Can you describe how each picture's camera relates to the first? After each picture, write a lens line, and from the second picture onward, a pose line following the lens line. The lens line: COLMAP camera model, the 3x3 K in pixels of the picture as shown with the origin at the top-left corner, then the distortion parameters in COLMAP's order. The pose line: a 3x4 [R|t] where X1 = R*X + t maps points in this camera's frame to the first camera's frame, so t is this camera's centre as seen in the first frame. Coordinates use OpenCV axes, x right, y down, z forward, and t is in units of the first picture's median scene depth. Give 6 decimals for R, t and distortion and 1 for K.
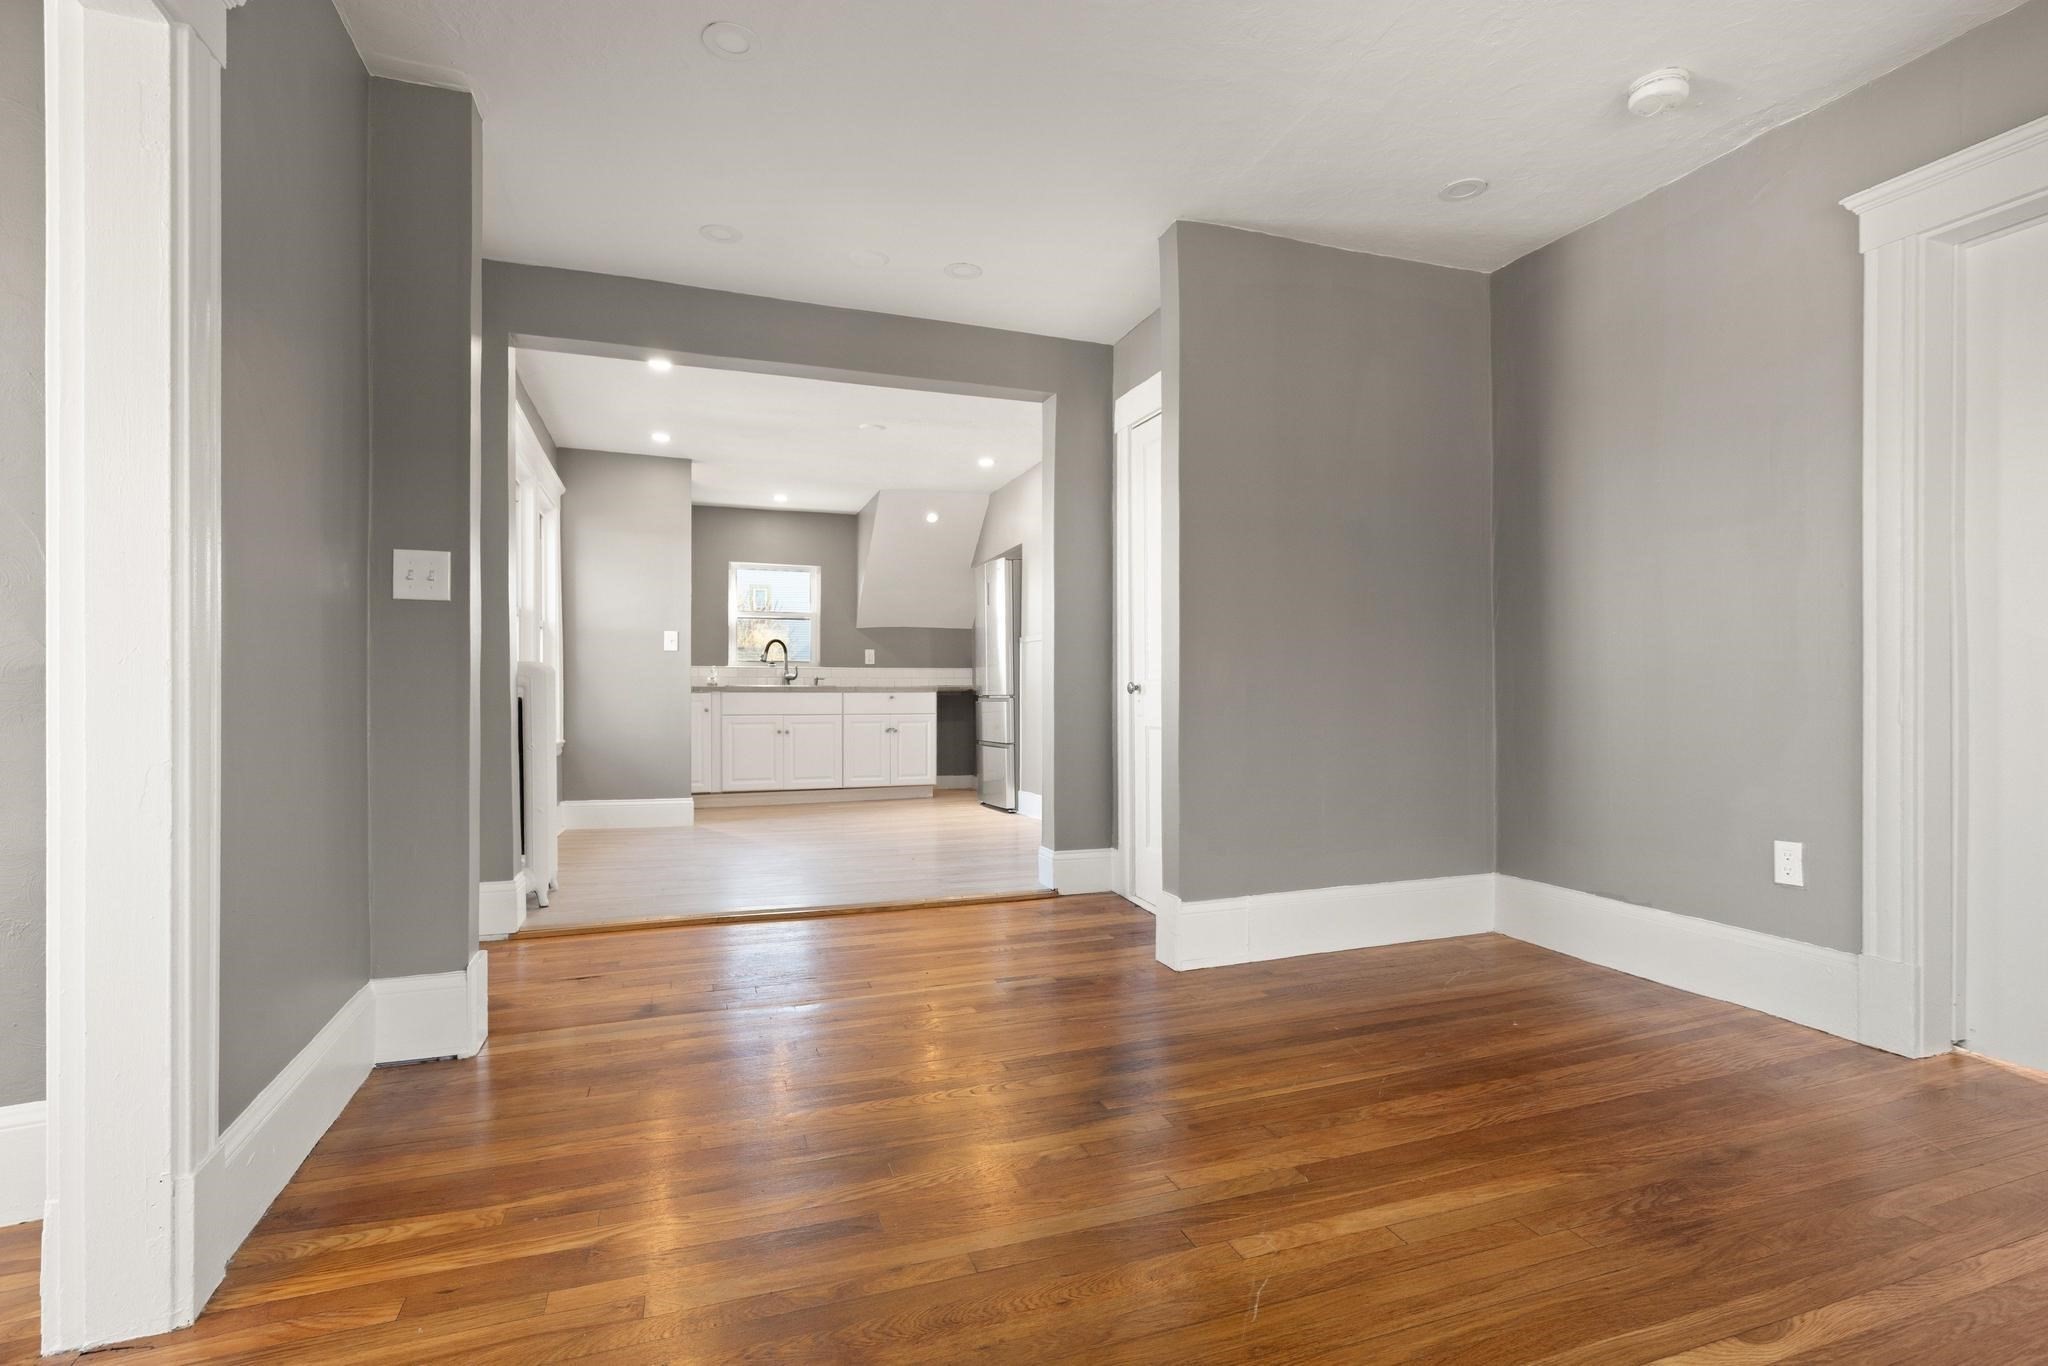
lens RADIAL K [[964.1, 0, 1026.7], [0, 964.1, 681.6], [0, 0, 1]] dist [-0.000258, 0.000048]
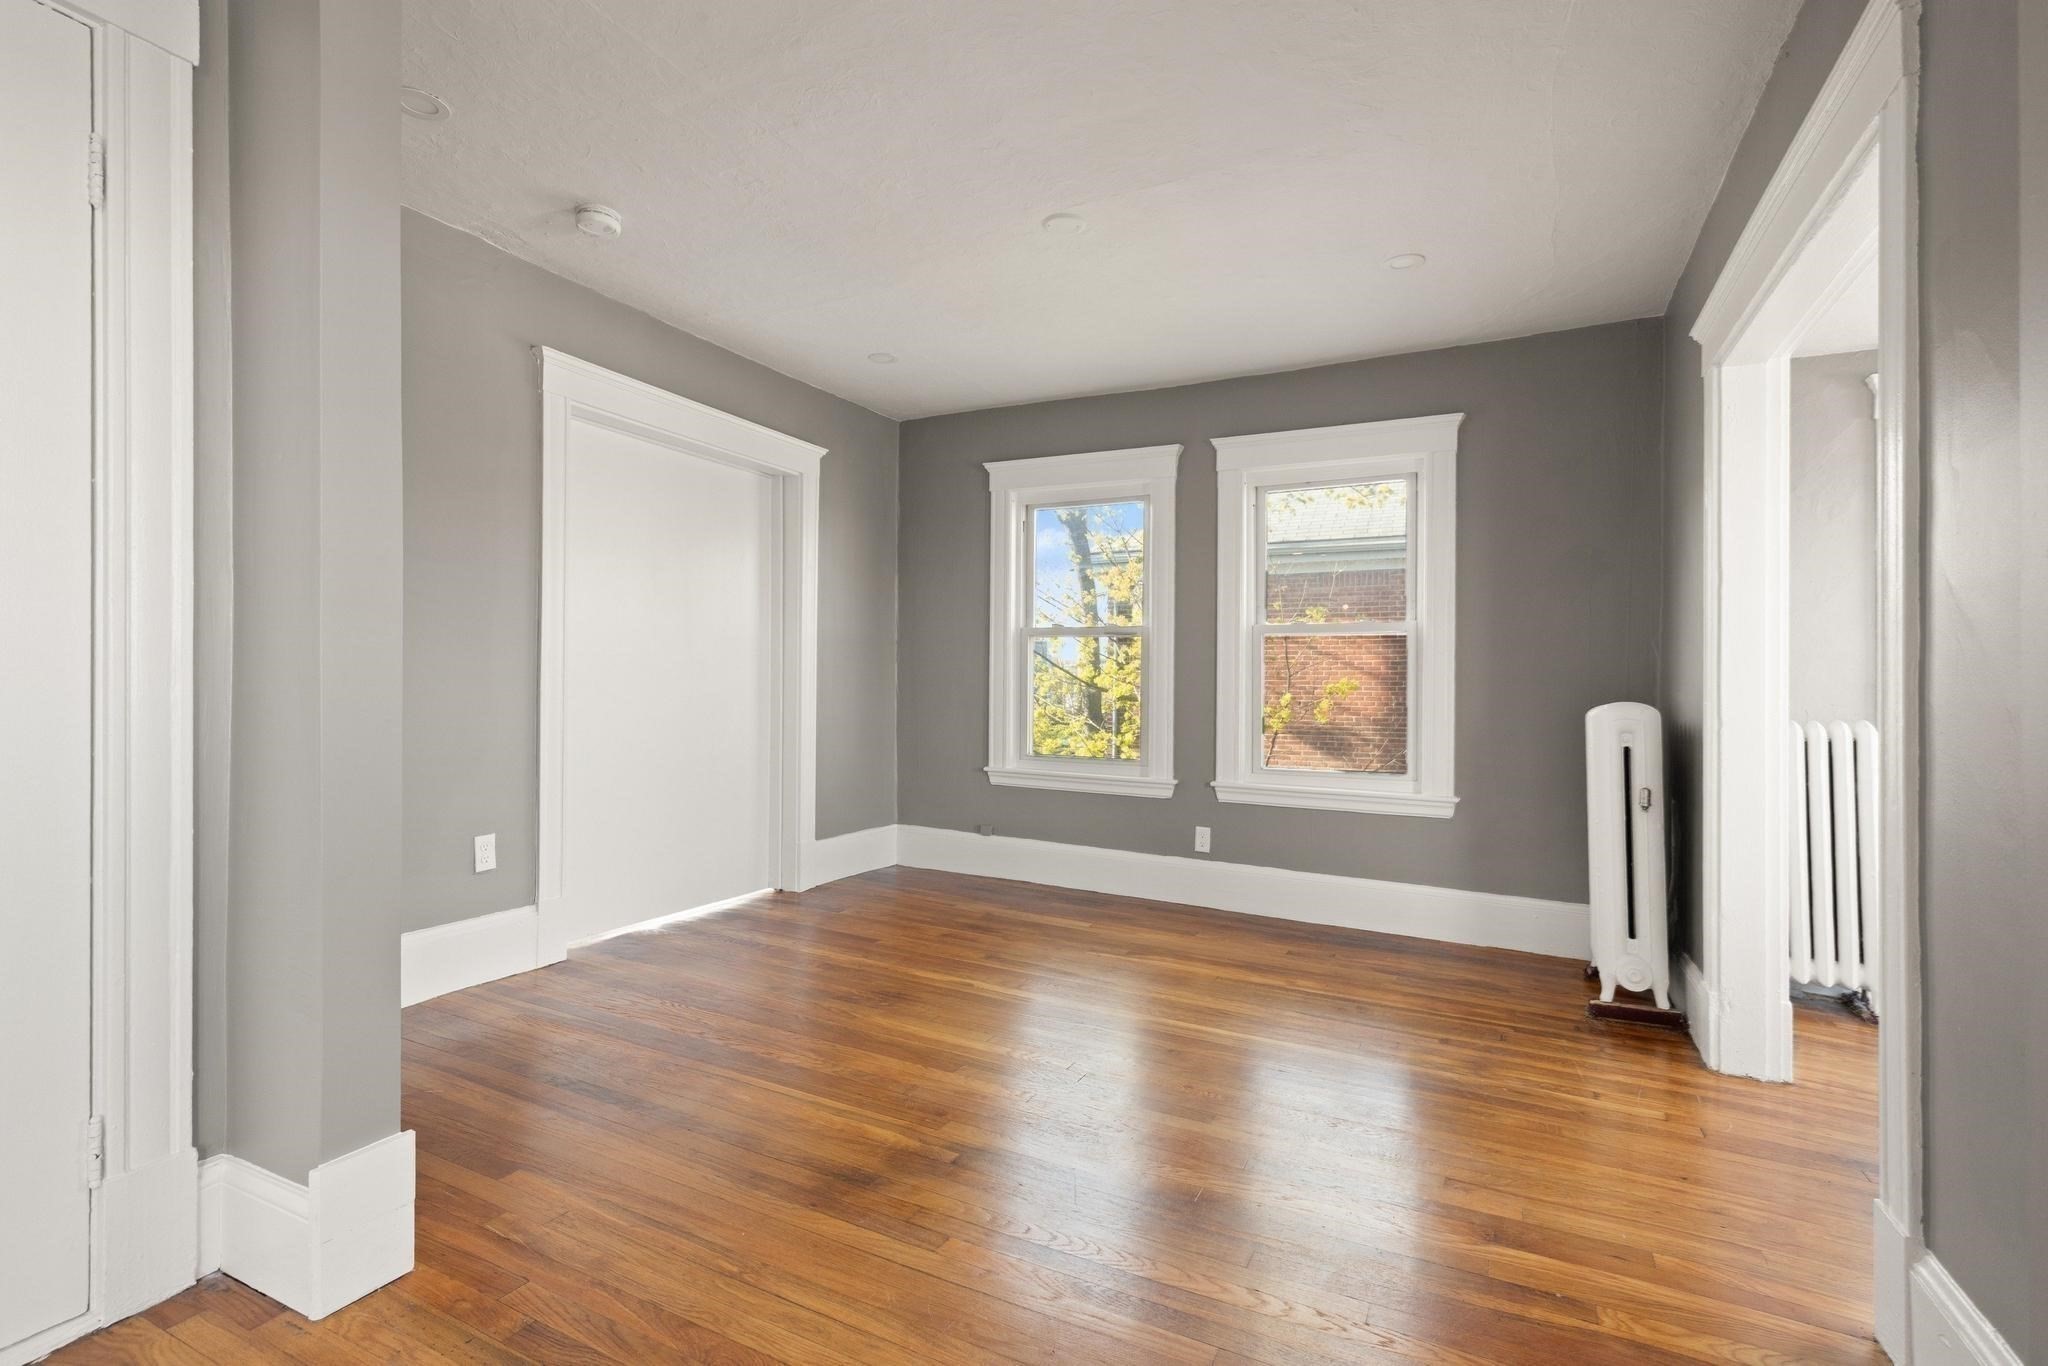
lens RADIAL K [[964.1, 0, 1027.6], [0, 964.1, 686.3], [0, 0, 1]] dist [-0.000258, 0.000048]
pose [[-0.696656, -0.002251, 0.717402, -1.213293], [-0.007657, 0.999961, -0.004298, -0.045638], [-0.717364, -0.008487, -0.696647, 2.996067]]
